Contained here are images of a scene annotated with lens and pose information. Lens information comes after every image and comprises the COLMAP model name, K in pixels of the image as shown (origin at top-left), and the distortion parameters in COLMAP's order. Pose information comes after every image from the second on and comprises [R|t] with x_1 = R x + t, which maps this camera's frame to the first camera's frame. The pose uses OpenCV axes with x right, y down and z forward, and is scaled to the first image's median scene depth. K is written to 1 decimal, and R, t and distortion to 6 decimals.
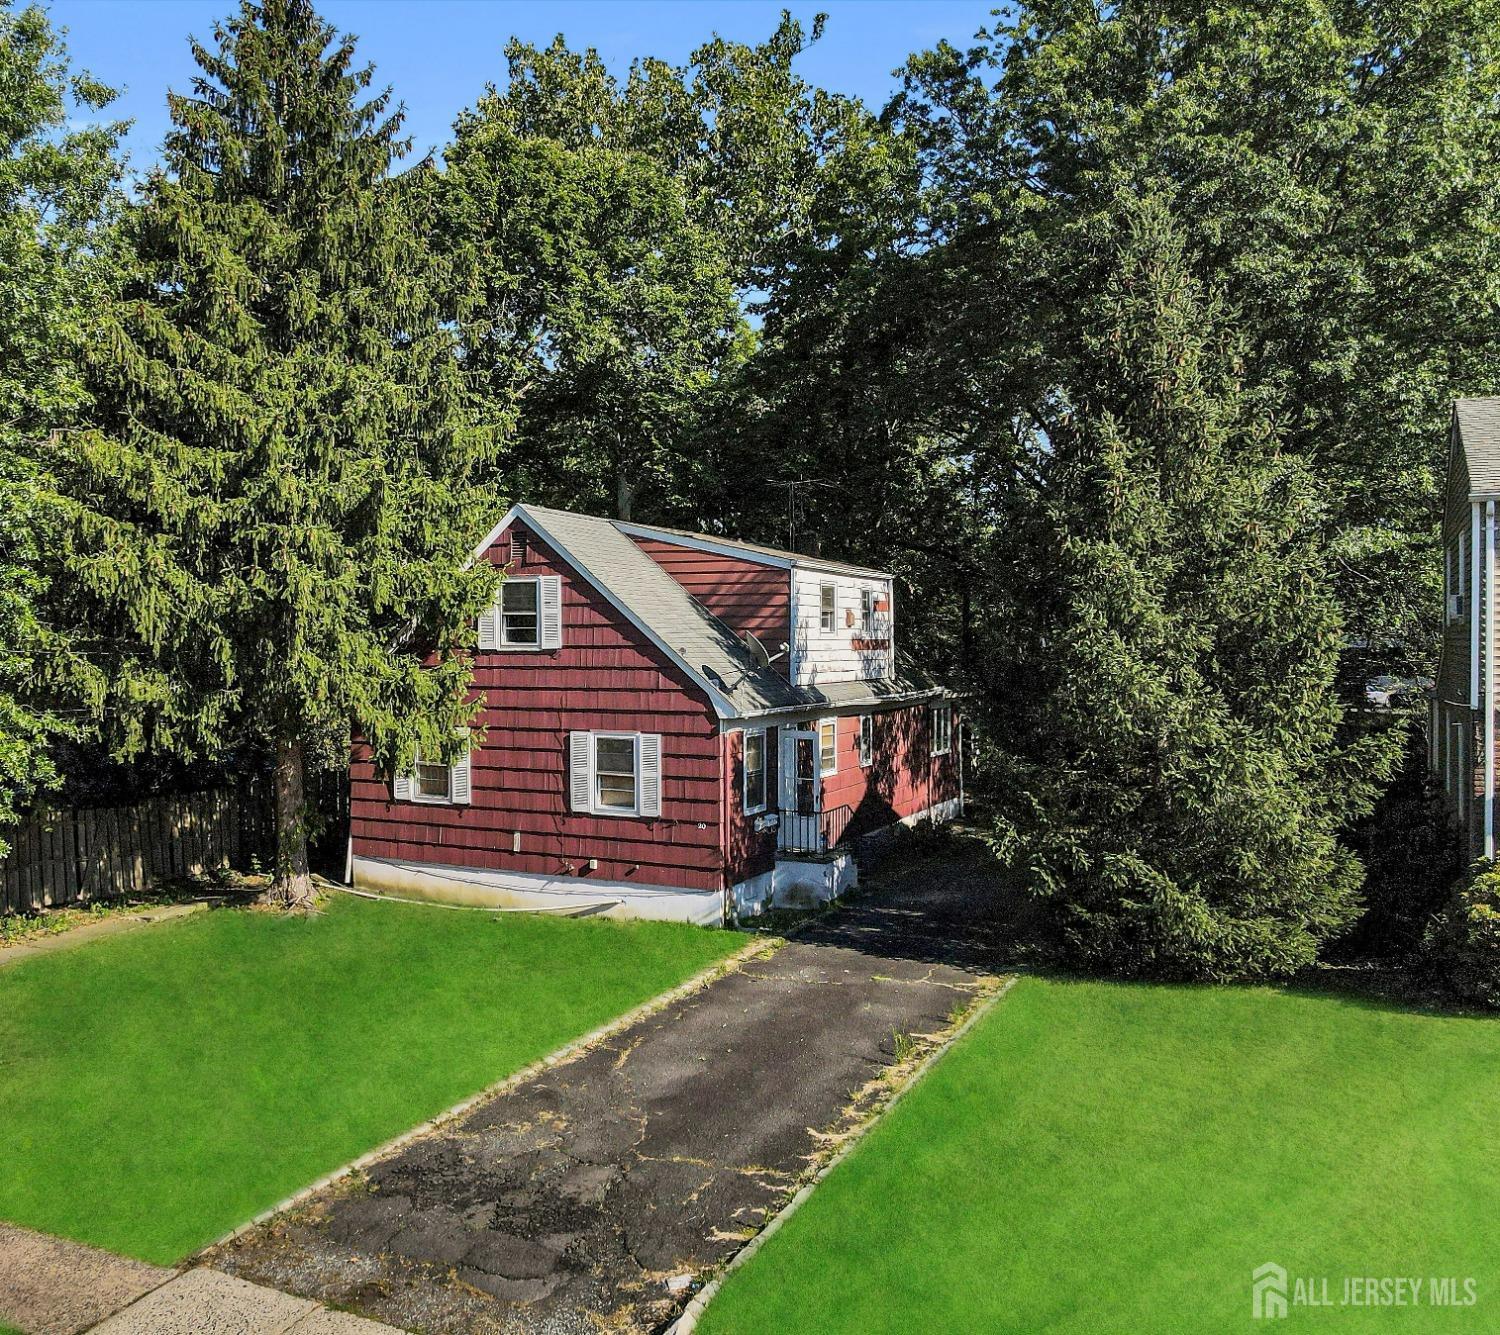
lens RADIAL K [[1316.1, 0, 602.3], [0, 1316.1, 670.9], [0, 0, 1]] dist [-0.001583, 0.013374]
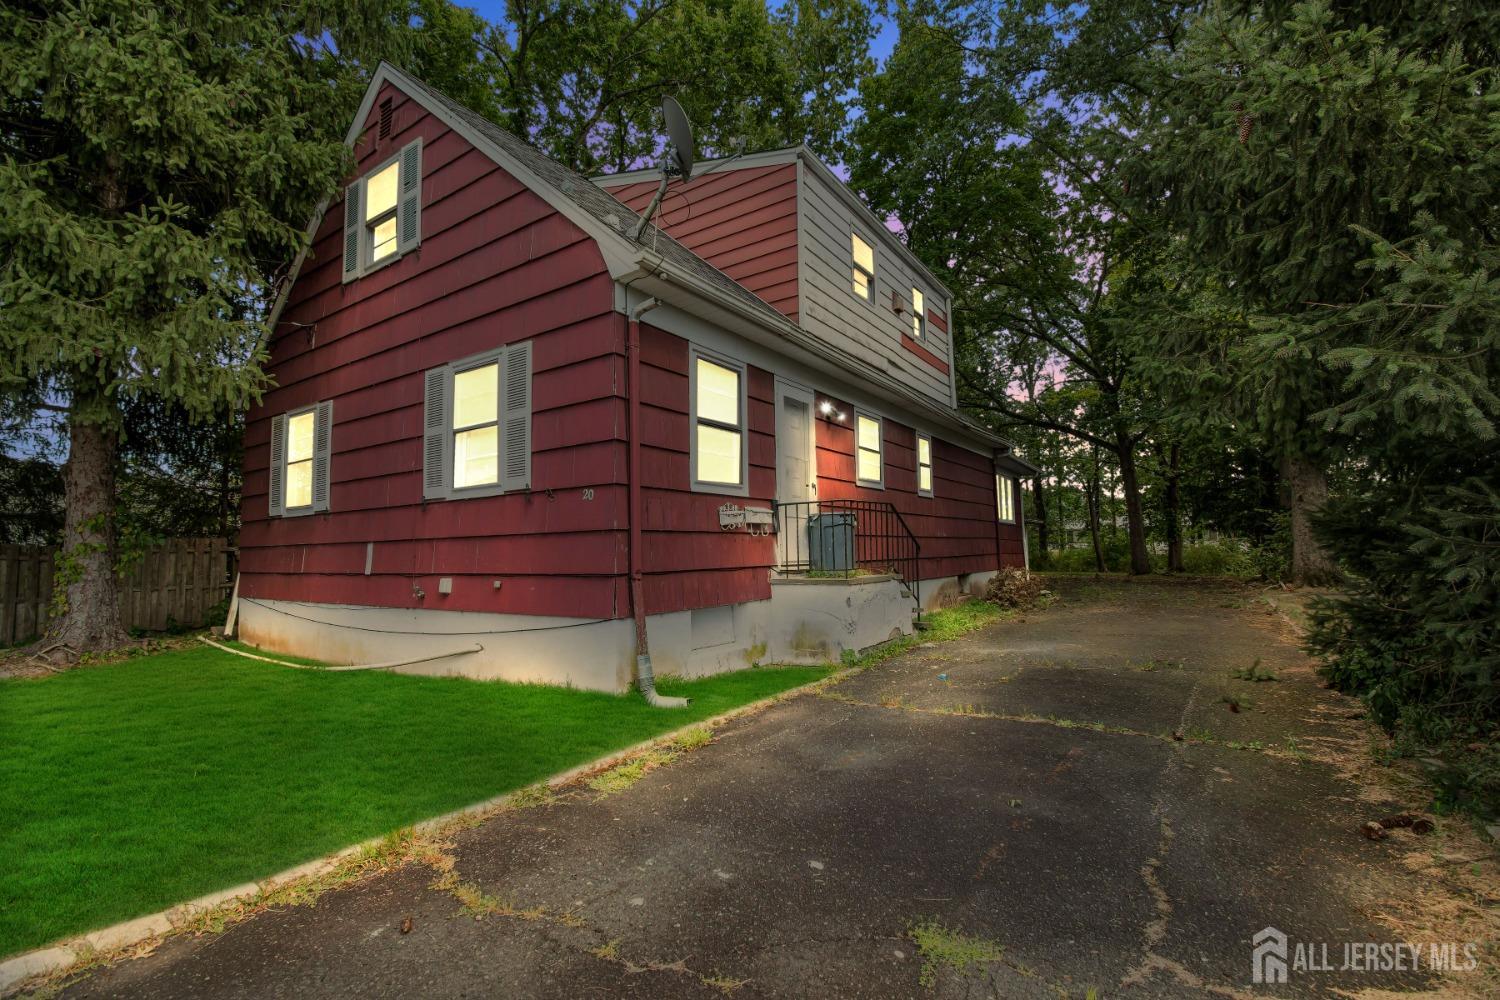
lens RADIAL K [[671.3, 0, 759.2], [0, 671.3, 491.5], [0, 0, 1]] dist [0.000310, -0.000211]
pose [[0.997539, -0.019775, -0.067270, 0.177787], [0.012626, 0.994384, -0.105077, 0.160825], [0.068970, 0.103969, 0.992186, 0.823077]]
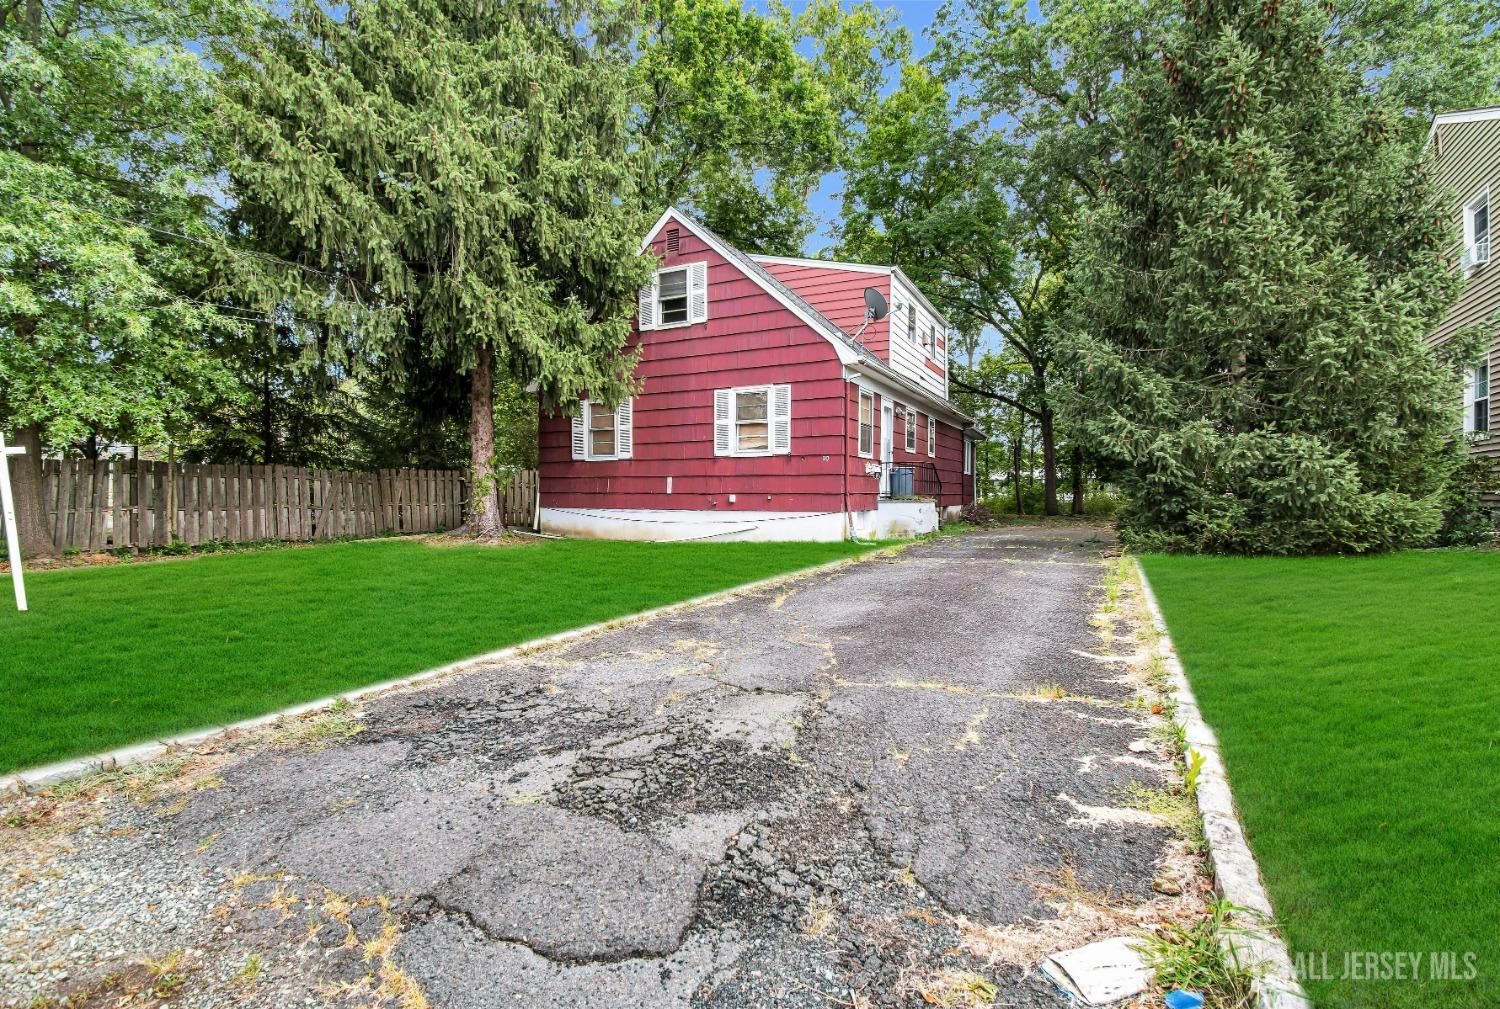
lens RADIAL K [[695.3, 0, 755.3], [0, 695.3, 505.4], [0, 0, 1]] dist [0.003794, -0.000352]
pose [[0.999028, 0.007499, 0.043438, -0.015293], [-0.007434, 0.999971, -0.001658, 0.178893], [-0.043449, 0.001334, 0.999055, 0.422352]]
